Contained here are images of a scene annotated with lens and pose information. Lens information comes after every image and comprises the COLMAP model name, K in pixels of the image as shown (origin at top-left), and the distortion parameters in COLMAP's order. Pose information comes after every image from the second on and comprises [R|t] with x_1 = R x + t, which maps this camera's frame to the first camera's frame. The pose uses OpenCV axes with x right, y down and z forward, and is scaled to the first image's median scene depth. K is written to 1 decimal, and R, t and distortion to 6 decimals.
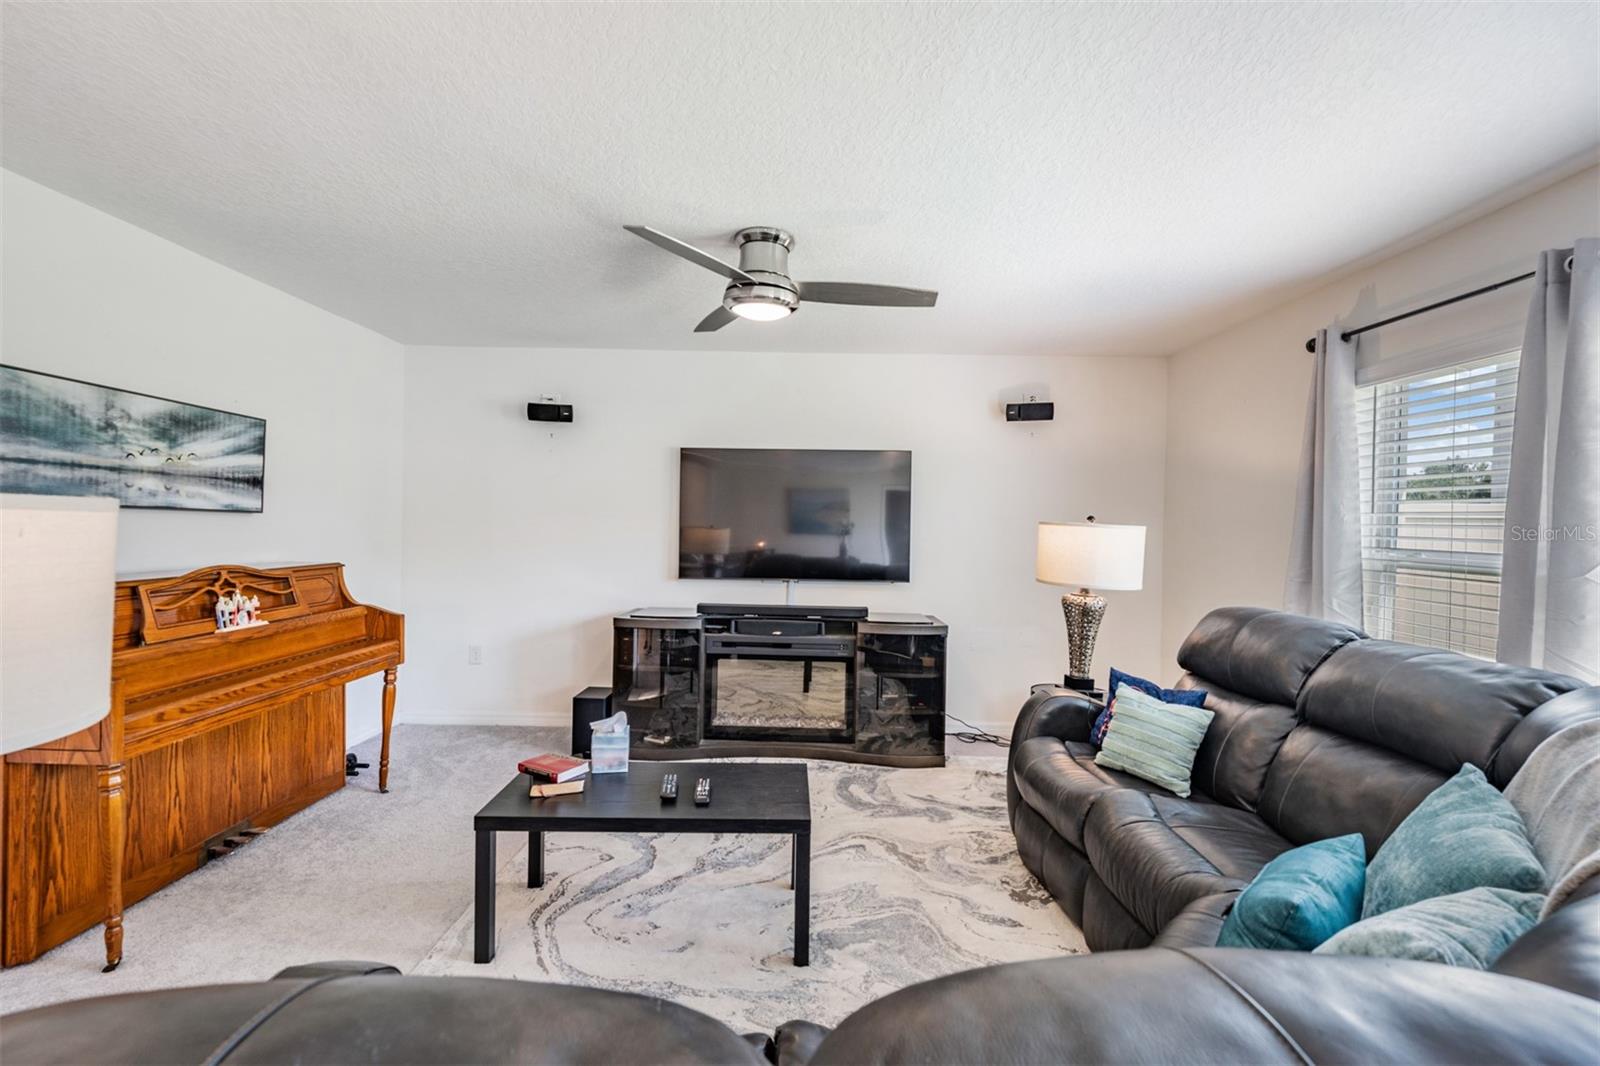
lens RADIAL K [[710.6, 0, 790.4], [0, 710.6, 527.8], [0, 0, 1]] dist [-0.000657, -0.000036]
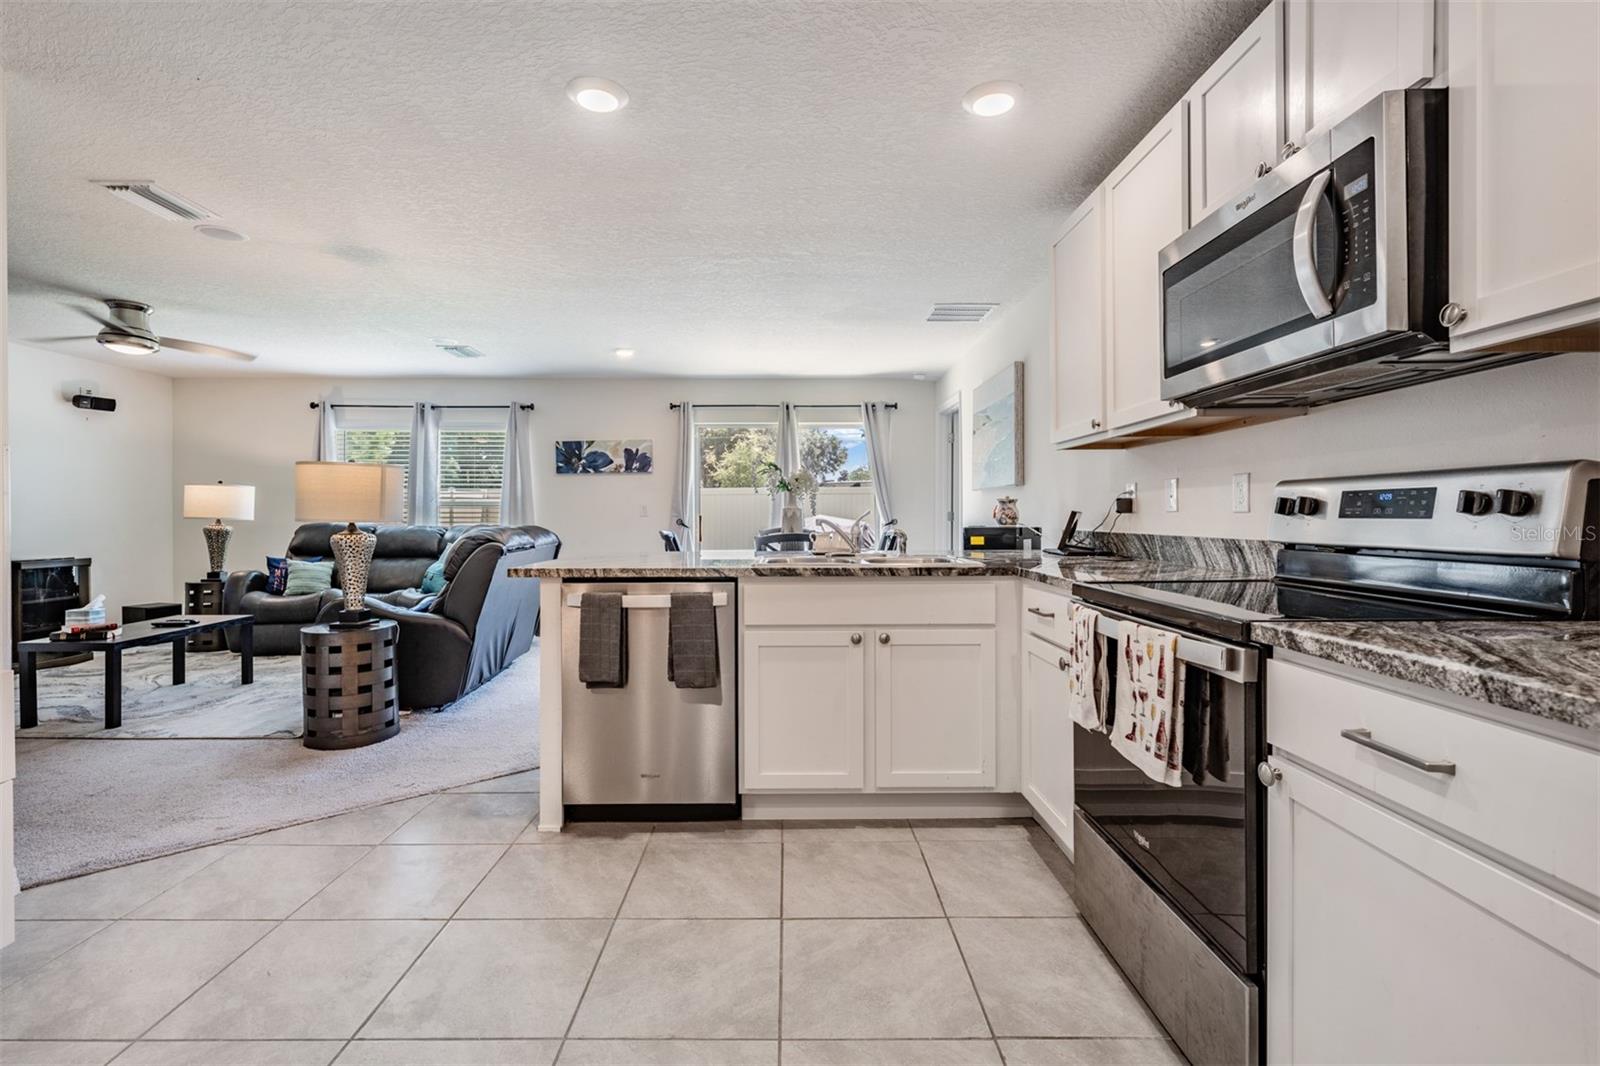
lens RADIAL K [[726.4, 0, 789.3], [0, 726.4, 518.7], [0, 0, 1]] dist [0.002497, -0.000257]
pose [[-0.009645, -0.024466, 0.999654, -1.582546], [0.008777, 0.999660, 0.024550, 0.051534], [-0.999915, 0.009010, -0.009427, -0.453309]]
